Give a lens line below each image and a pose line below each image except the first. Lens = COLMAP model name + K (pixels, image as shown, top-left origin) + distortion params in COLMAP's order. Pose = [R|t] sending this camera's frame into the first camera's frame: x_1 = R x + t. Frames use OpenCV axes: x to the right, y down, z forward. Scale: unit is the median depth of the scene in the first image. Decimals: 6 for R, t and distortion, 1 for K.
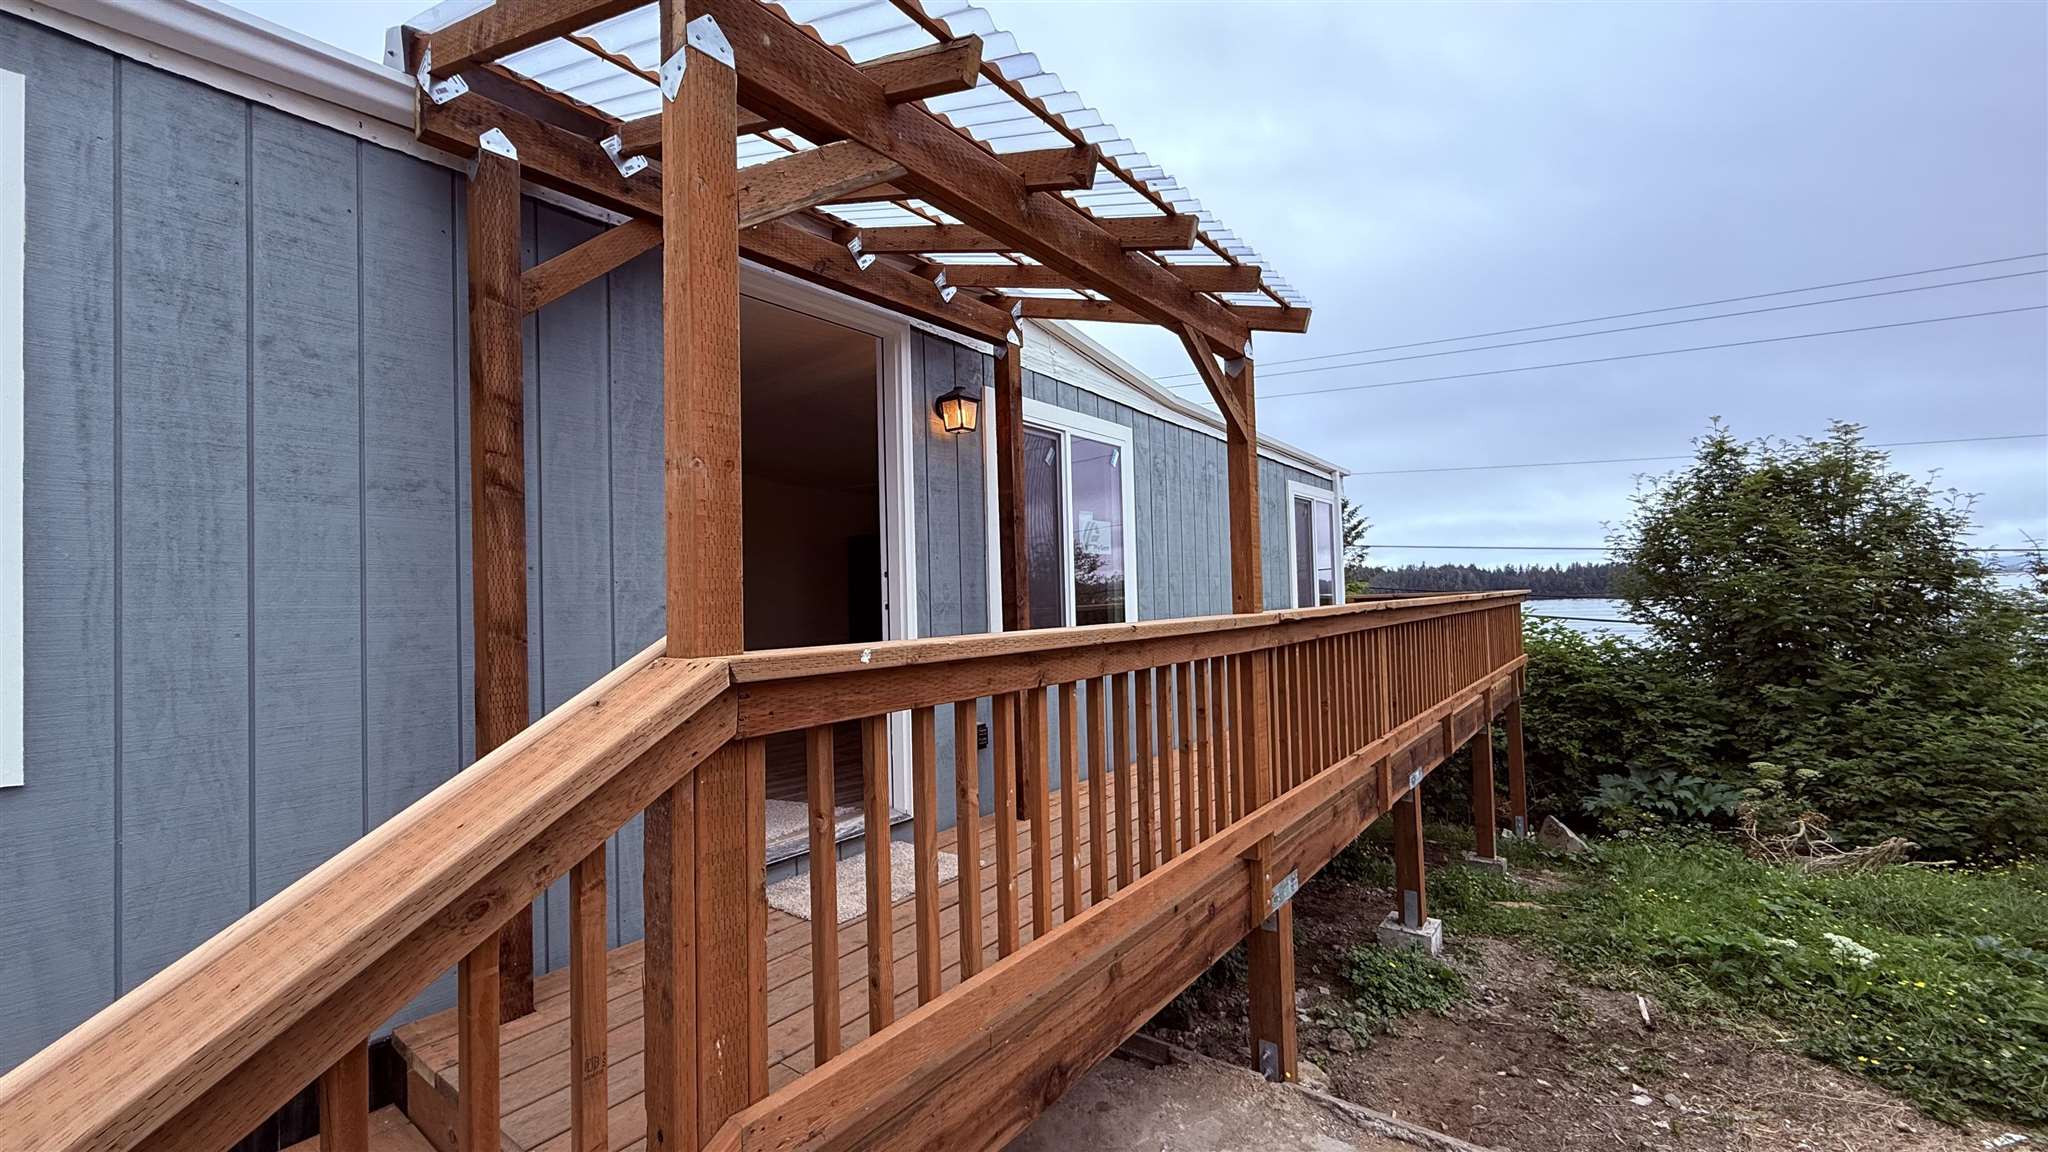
lens RADIAL K [[818.5, 0, 1020.7], [0, 818.5, 574.4], [0, 0, 1]] dist [0.008907, -0.000470]
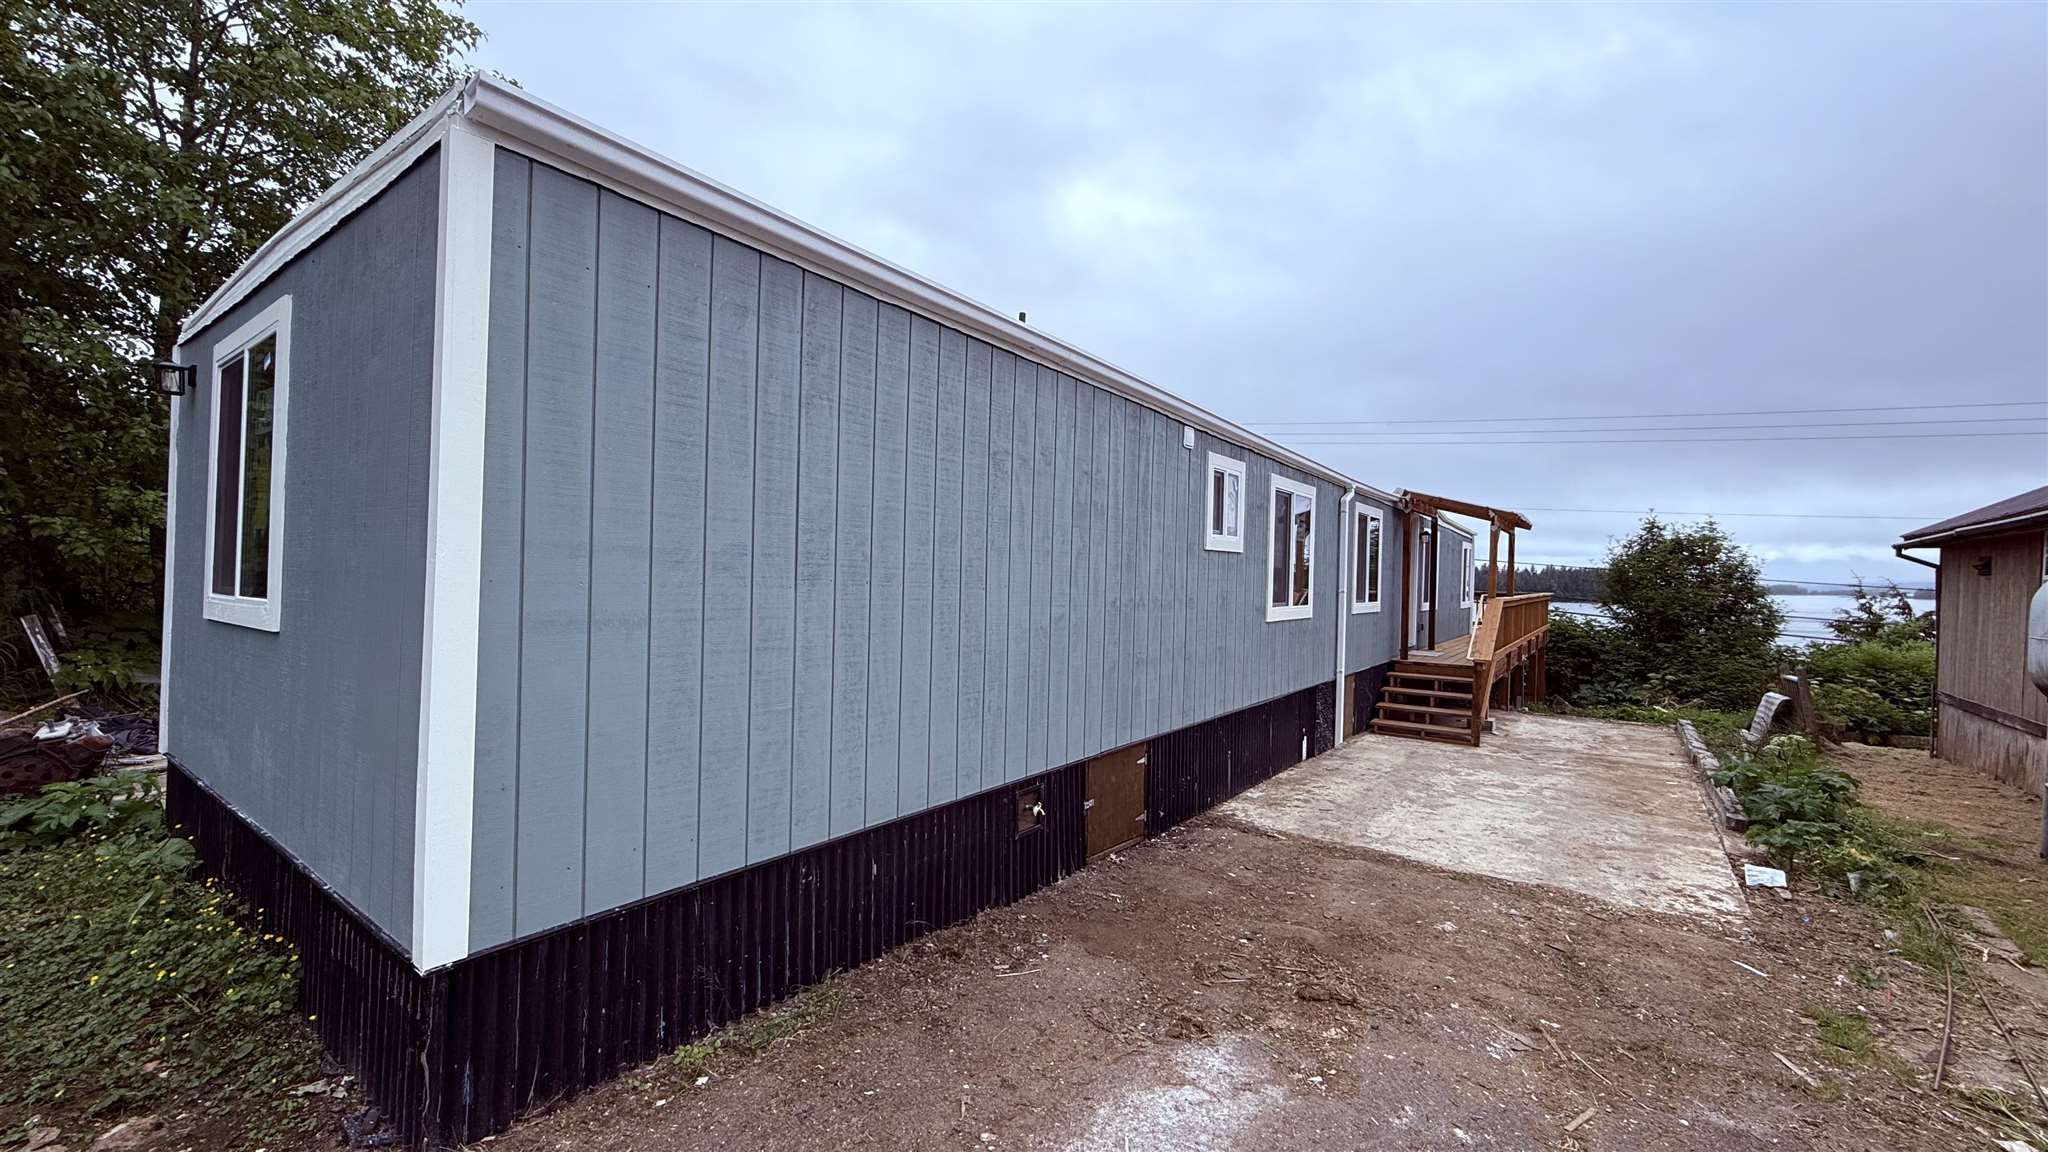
lens RADIAL K [[818.5, 0, 1012.2], [0, 818.5, 580.5], [0, 0, 1]] dist [0.008907, -0.000470]
pose [[0.998632, 0.049831, 0.015856, -0.734199], [-0.050332, 0.998189, 0.032936, -0.012692], [-0.014186, -0.033689, 0.999332, -0.991395]]
